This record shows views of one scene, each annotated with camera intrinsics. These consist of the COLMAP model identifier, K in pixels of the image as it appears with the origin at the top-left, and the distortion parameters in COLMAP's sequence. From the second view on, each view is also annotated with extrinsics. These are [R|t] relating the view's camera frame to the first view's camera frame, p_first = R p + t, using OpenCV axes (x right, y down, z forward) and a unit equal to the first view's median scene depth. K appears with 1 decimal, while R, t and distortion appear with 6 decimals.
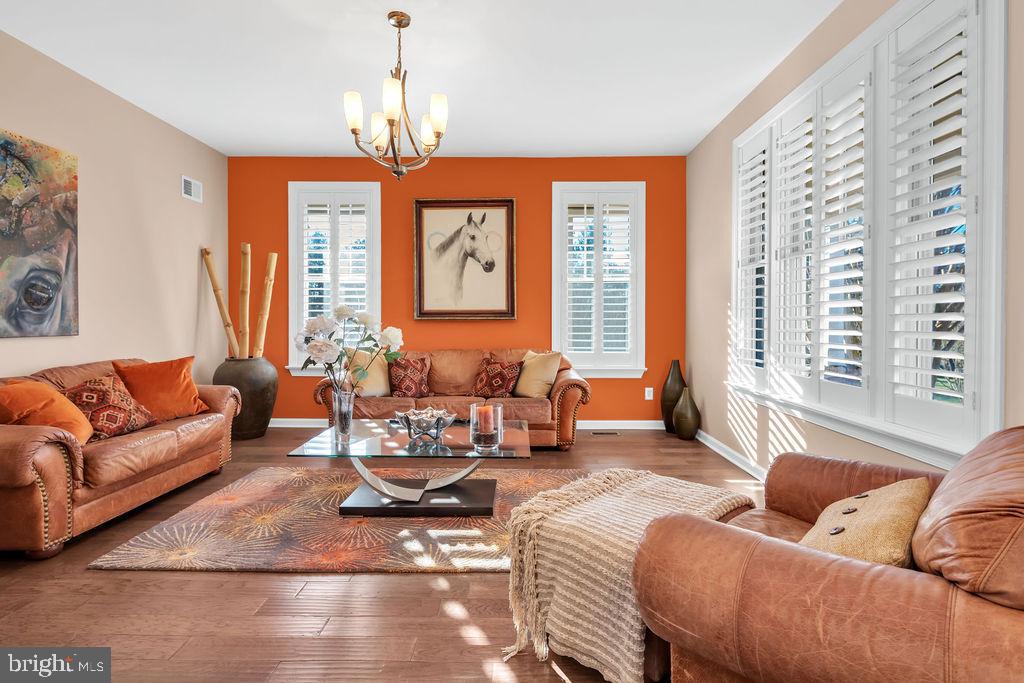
lens RADIAL K [[501.0, 0, 511.2], [0, 501.0, 326.7], [0, 0, 1]] dist [0.002068, -0.000917]
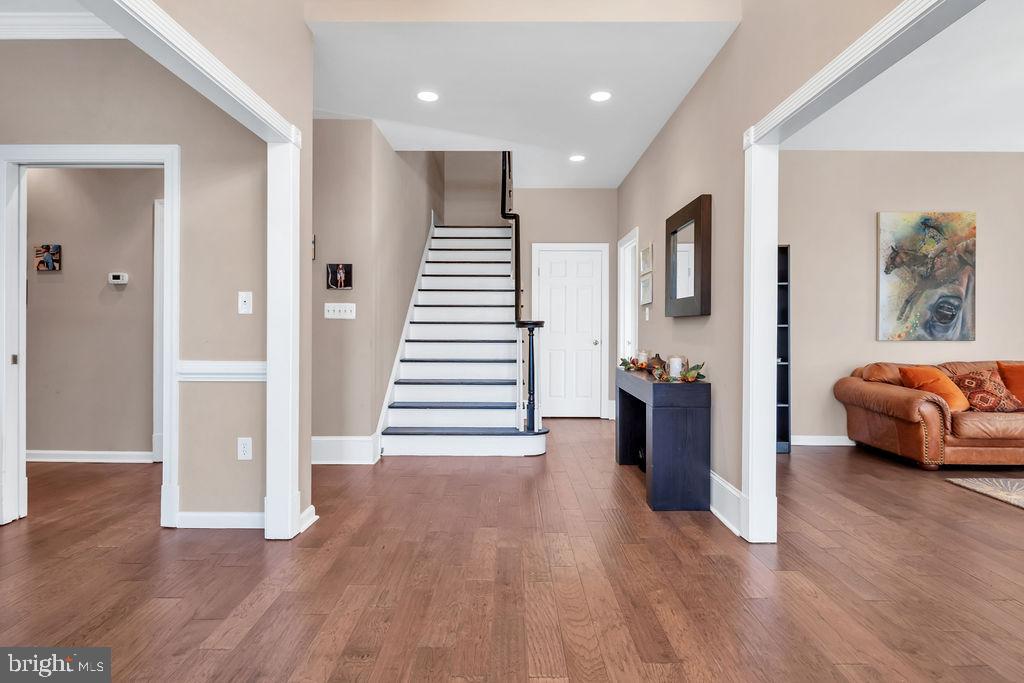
lens RADIAL K [[501.0, 0, 511.2], [0, 501.0, 326.7], [0, 0, 1]] dist [0.002068, -0.000917]
pose [[-0.003343, -0.005374, -0.999980, 0.601133], [-0.016791, 0.999845, -0.005317, 0.007921], [0.999853, 0.016773, -0.003433, -0.317571]]
